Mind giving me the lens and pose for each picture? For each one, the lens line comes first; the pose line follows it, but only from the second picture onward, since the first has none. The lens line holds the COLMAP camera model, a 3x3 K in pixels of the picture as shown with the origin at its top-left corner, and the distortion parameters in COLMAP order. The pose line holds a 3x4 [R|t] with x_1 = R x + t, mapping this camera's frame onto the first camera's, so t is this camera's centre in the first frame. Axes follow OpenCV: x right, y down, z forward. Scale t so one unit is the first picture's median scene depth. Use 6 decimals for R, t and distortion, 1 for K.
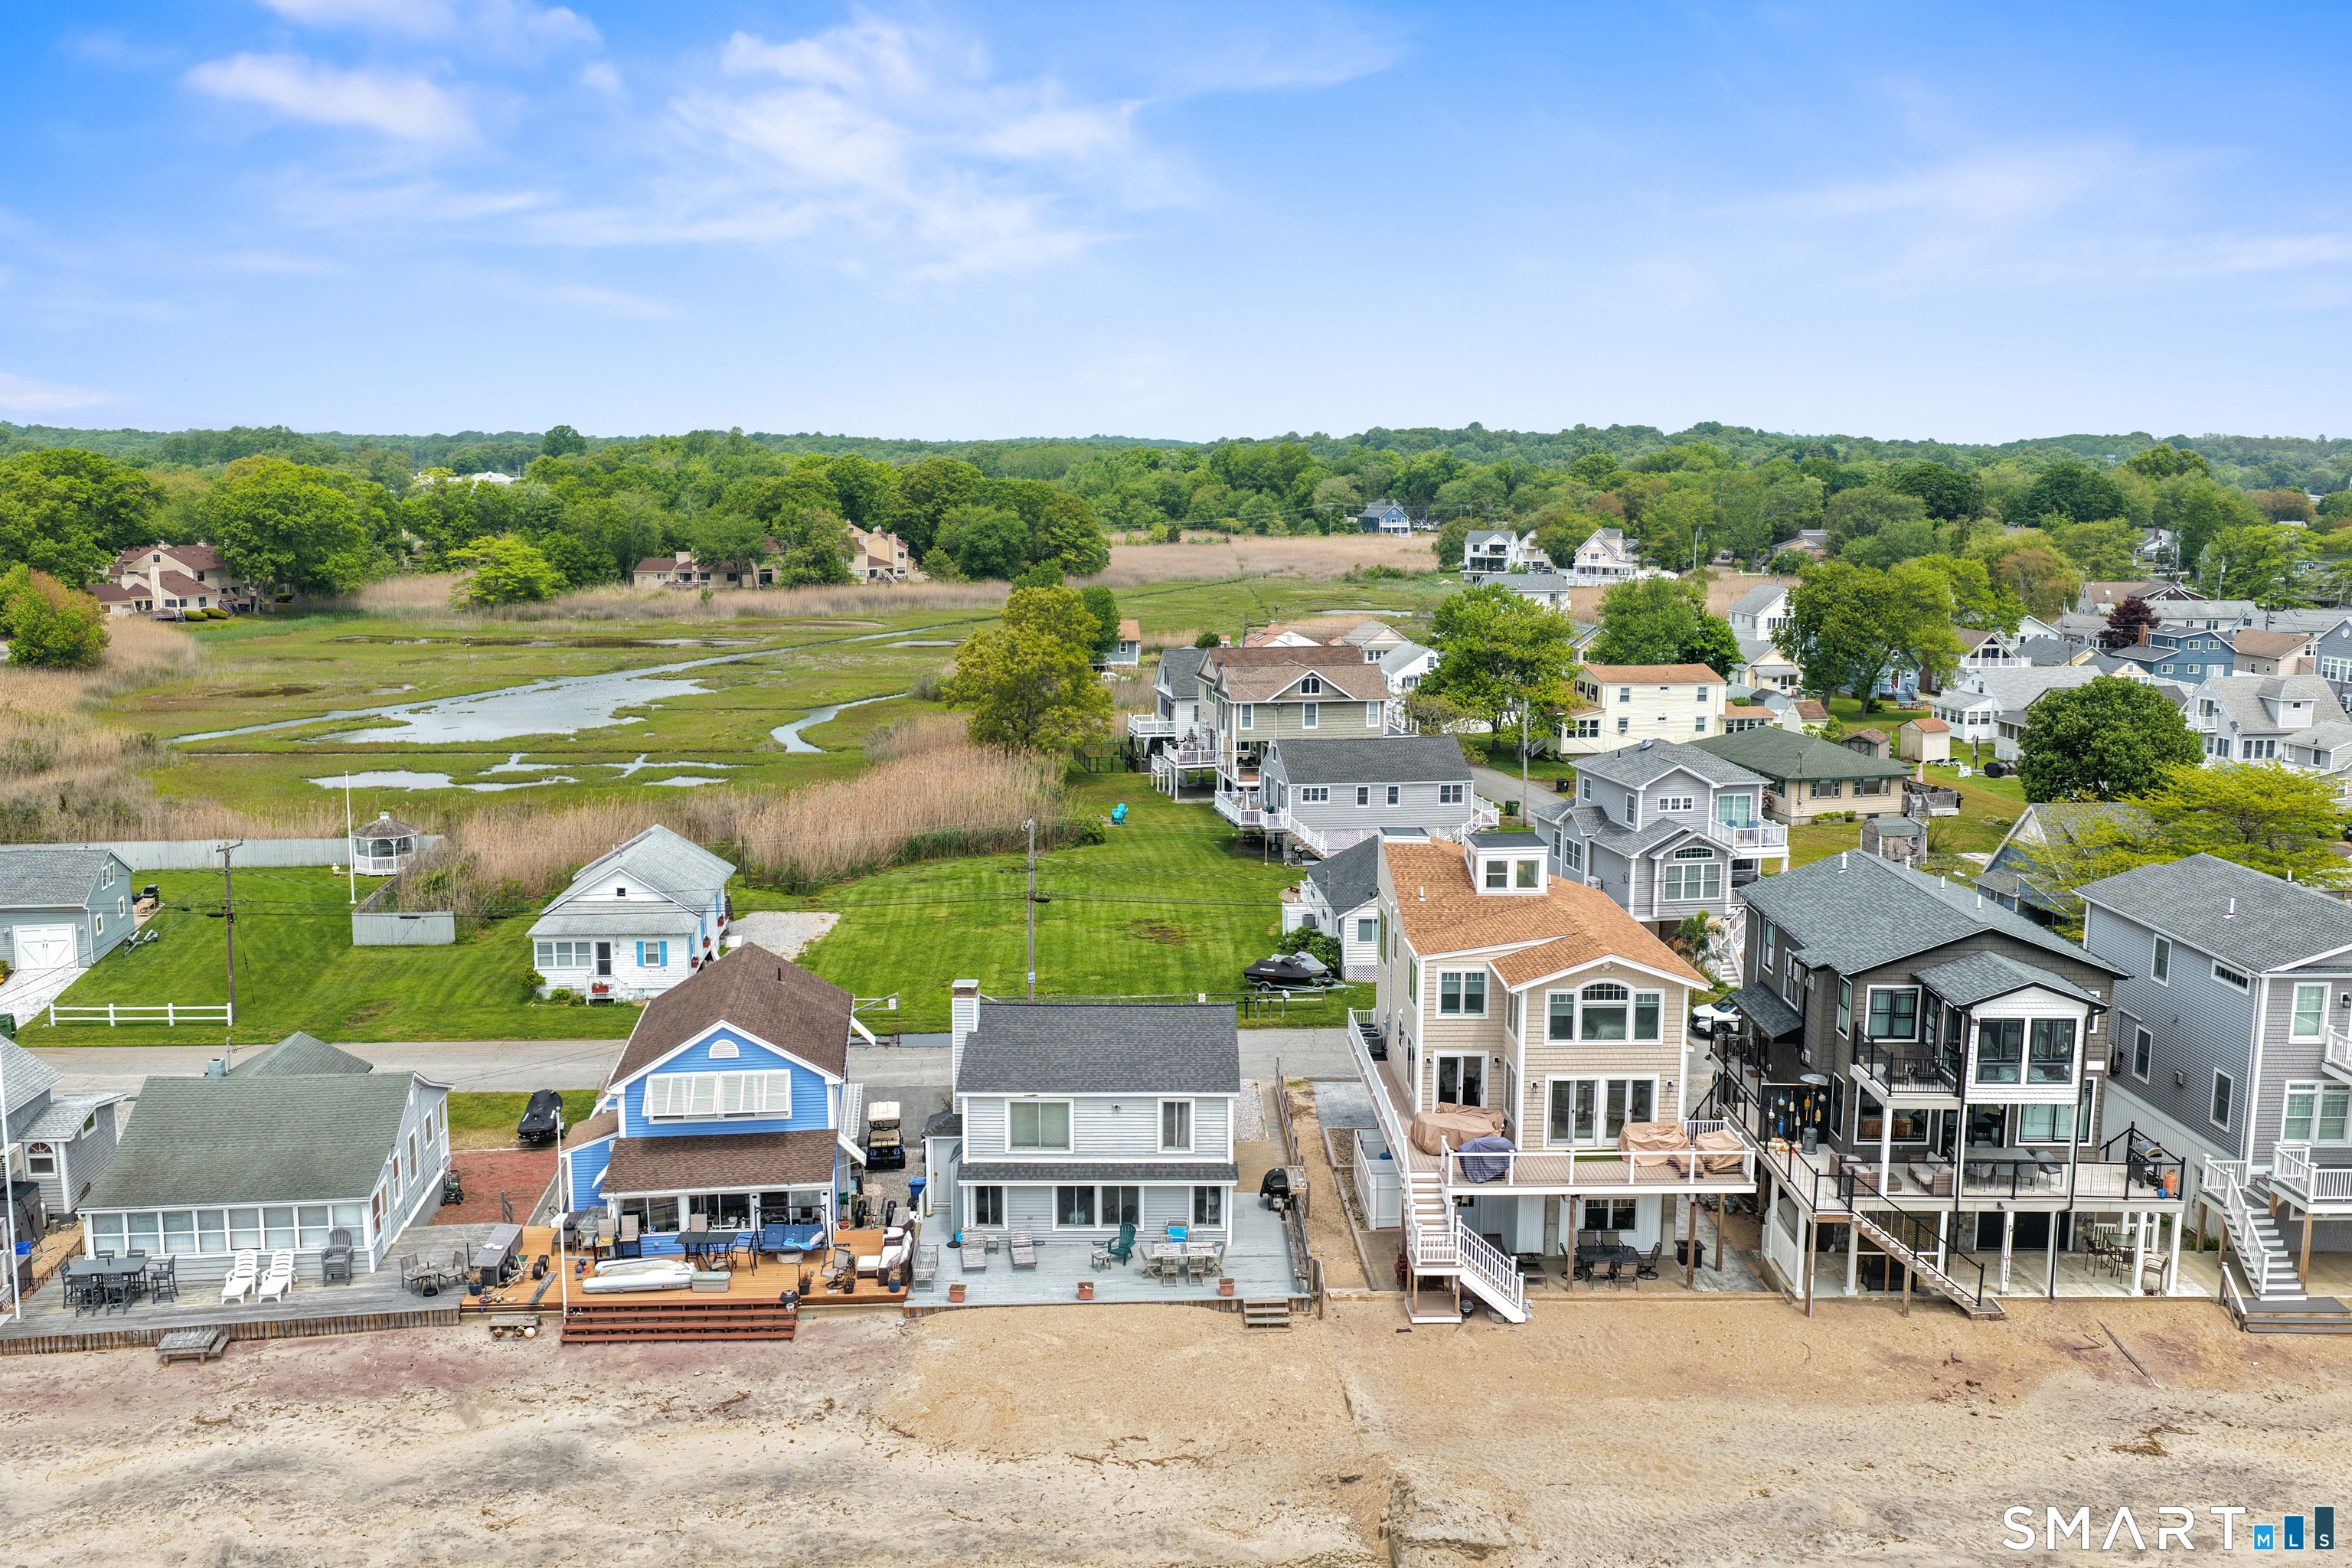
lens RADIAL K [[1973.1, 0, 1185.3], [0, 1973.1, 776.0], [0, 0, 1]] dist [-0.010824, 0.035941]
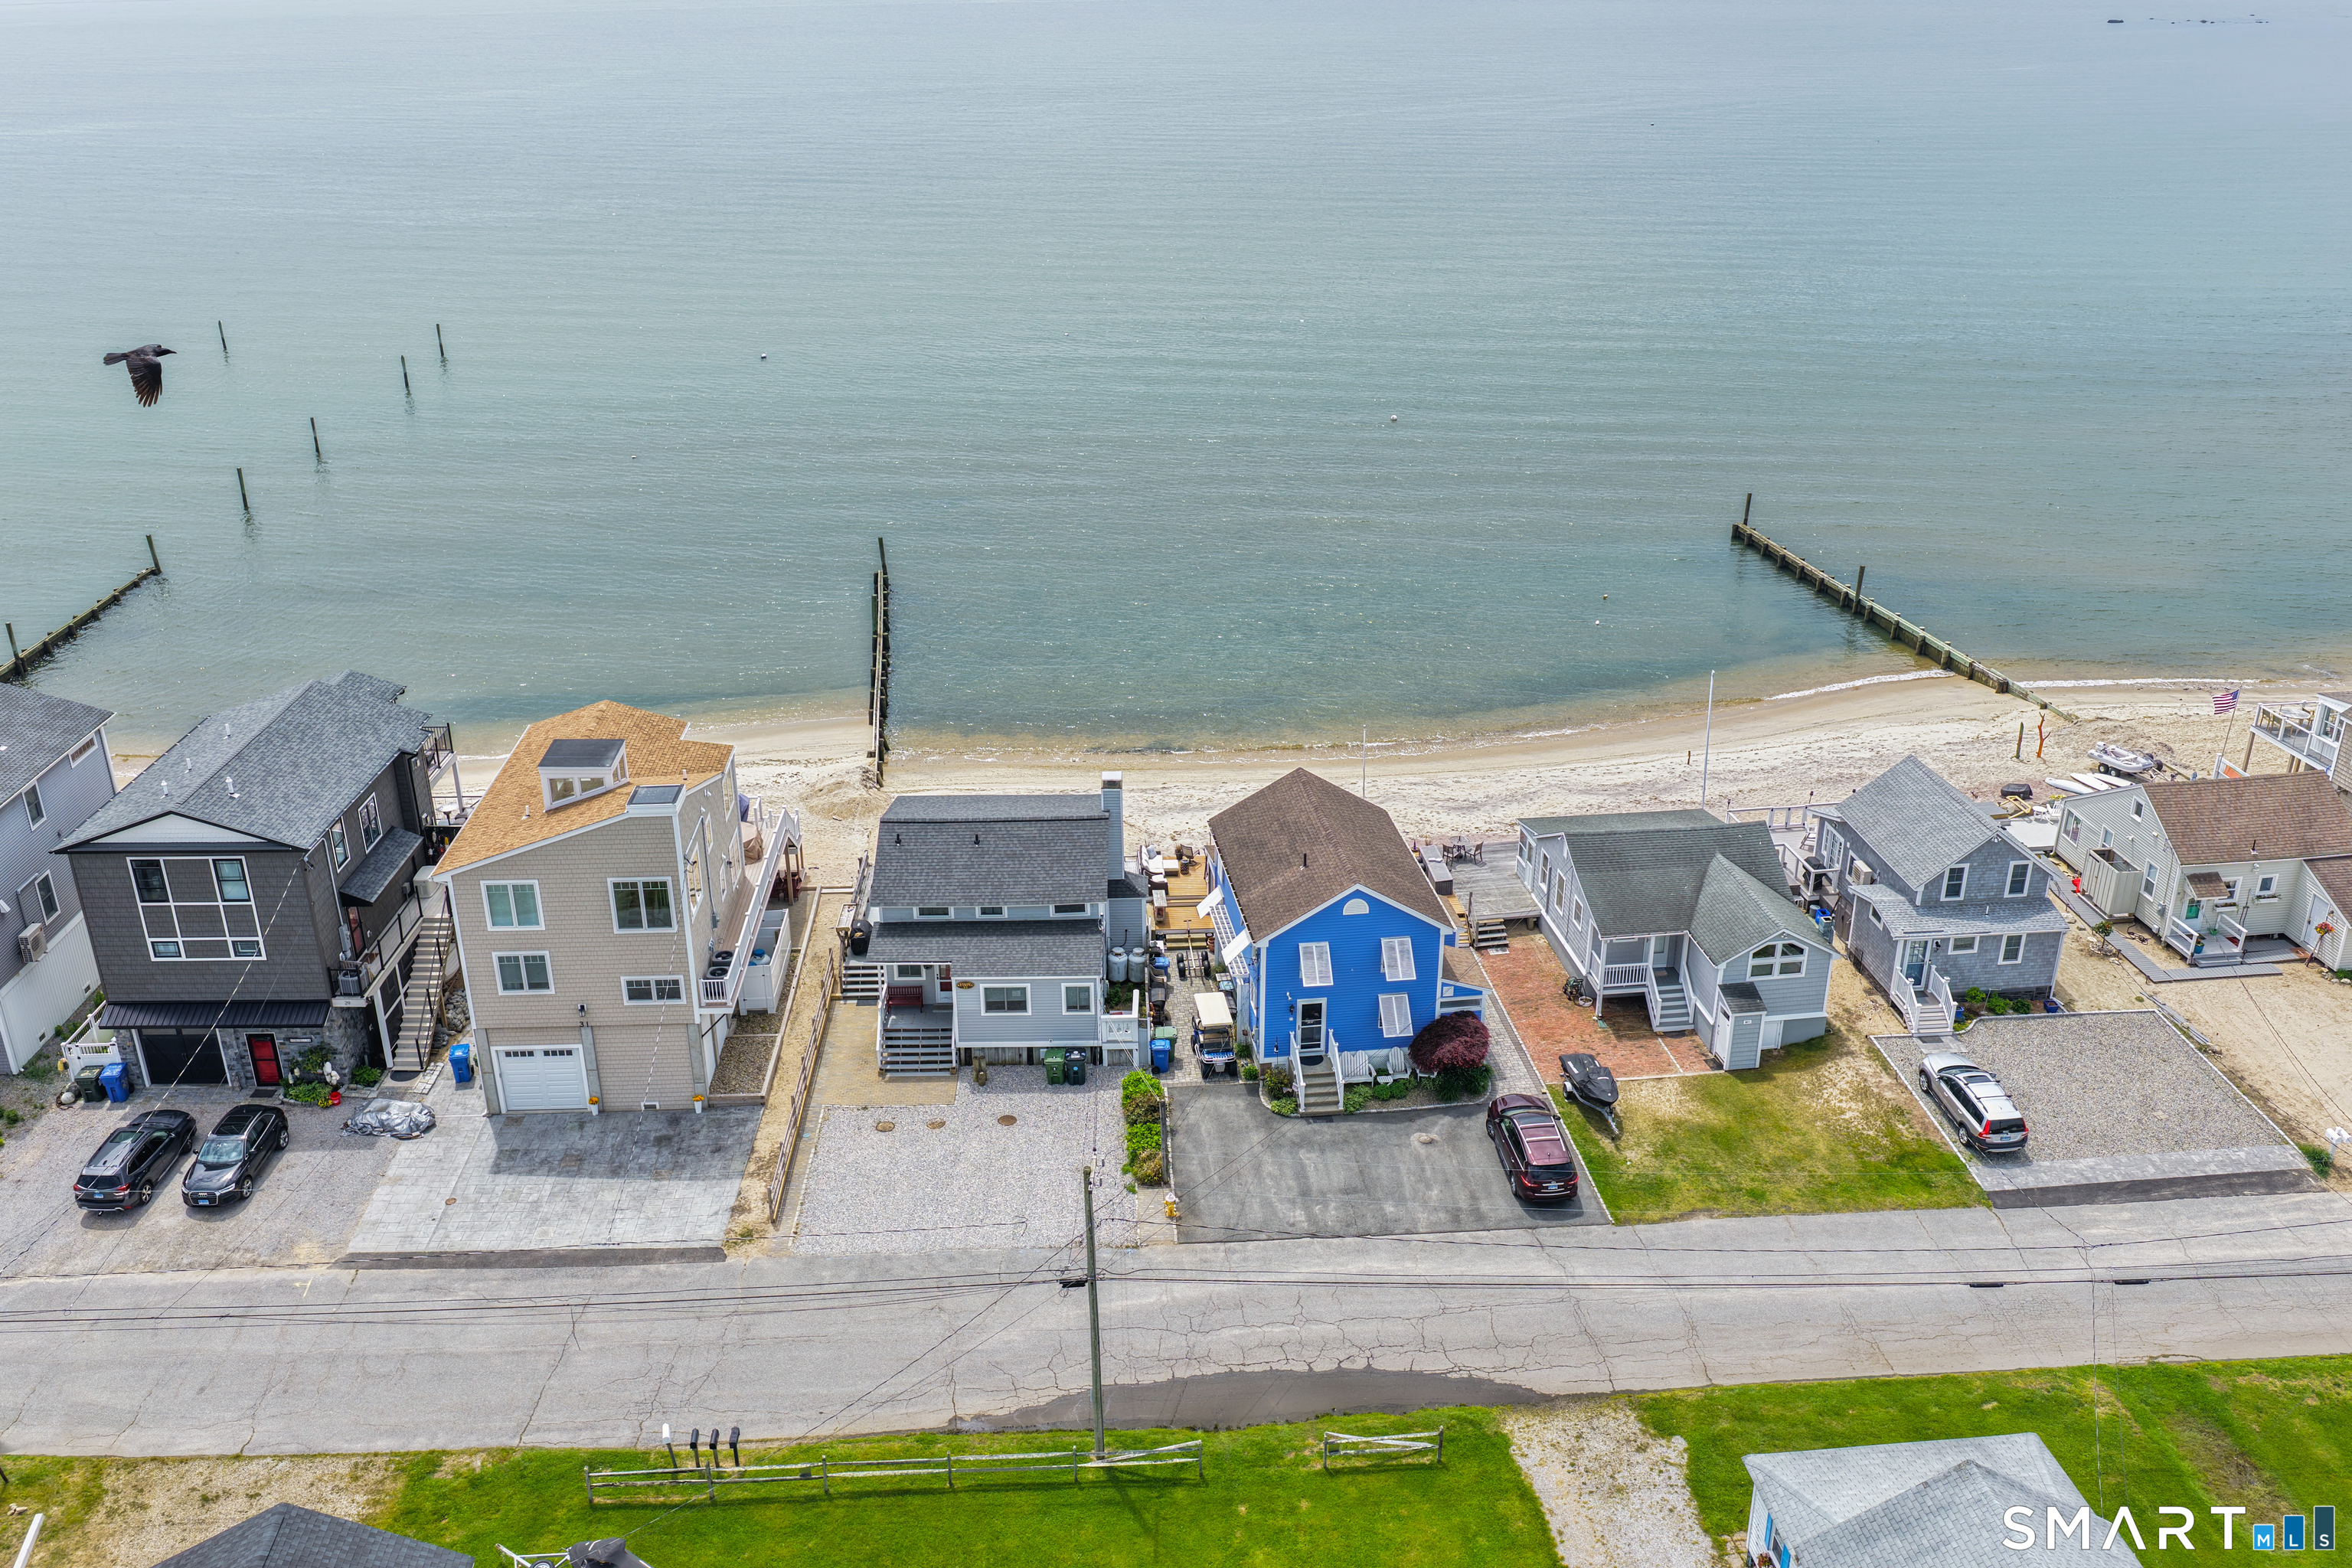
lens RADIAL K [[1973.1, 0, 1185.3], [0, 1973.1, 776.0], [0, 0, 1]] dist [-0.010824, 0.035941]
pose [[-0.999926, 0.003278, -0.011677, -0.113597], [-0.003546, 0.841672, 0.539977, -0.432706], [0.011598, 0.539979, -0.841599, 1.608482]]
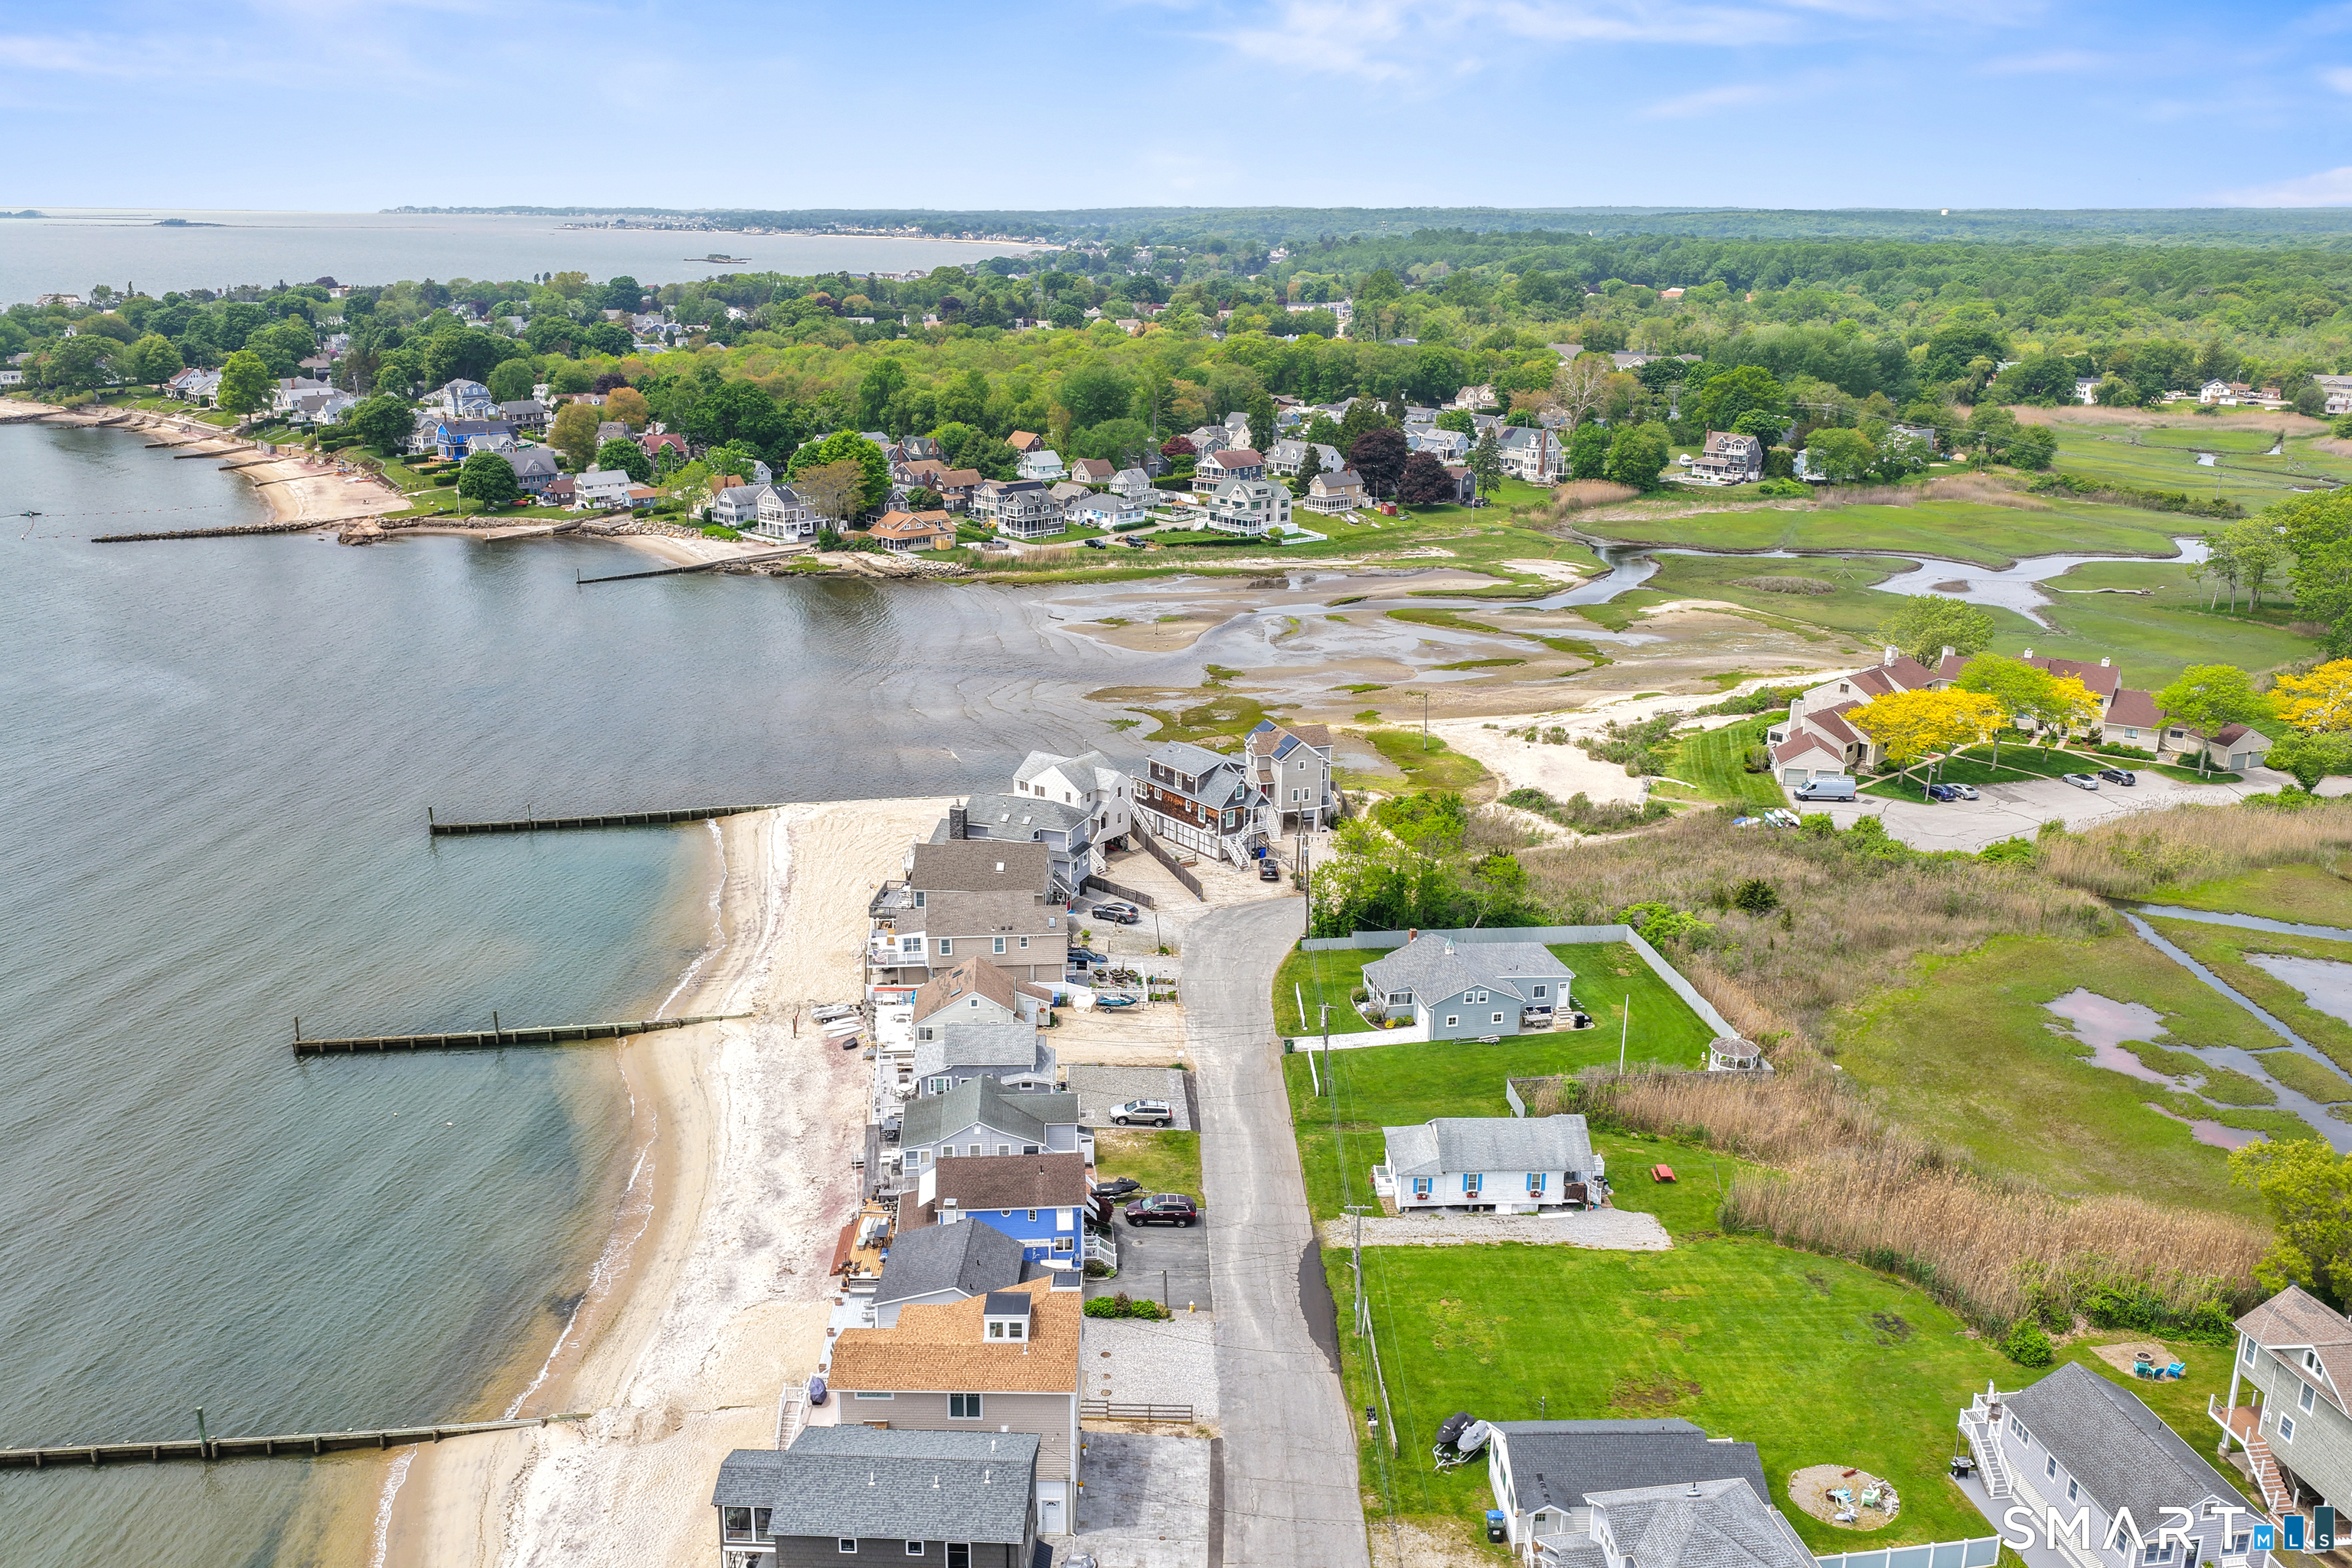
lens RADIAL K [[2001.8, 0, 1176.0], [0, 2001.8, 784.0], [0, 0, 1]] dist [-0.007533, 0.026986]
pose [[-0.035721, 0.276053, -0.960478, 1.390302], [-0.166367, 0.946038, 0.278090, -0.729293], [0.985417, 0.169725, 0.012132, 0.906980]]
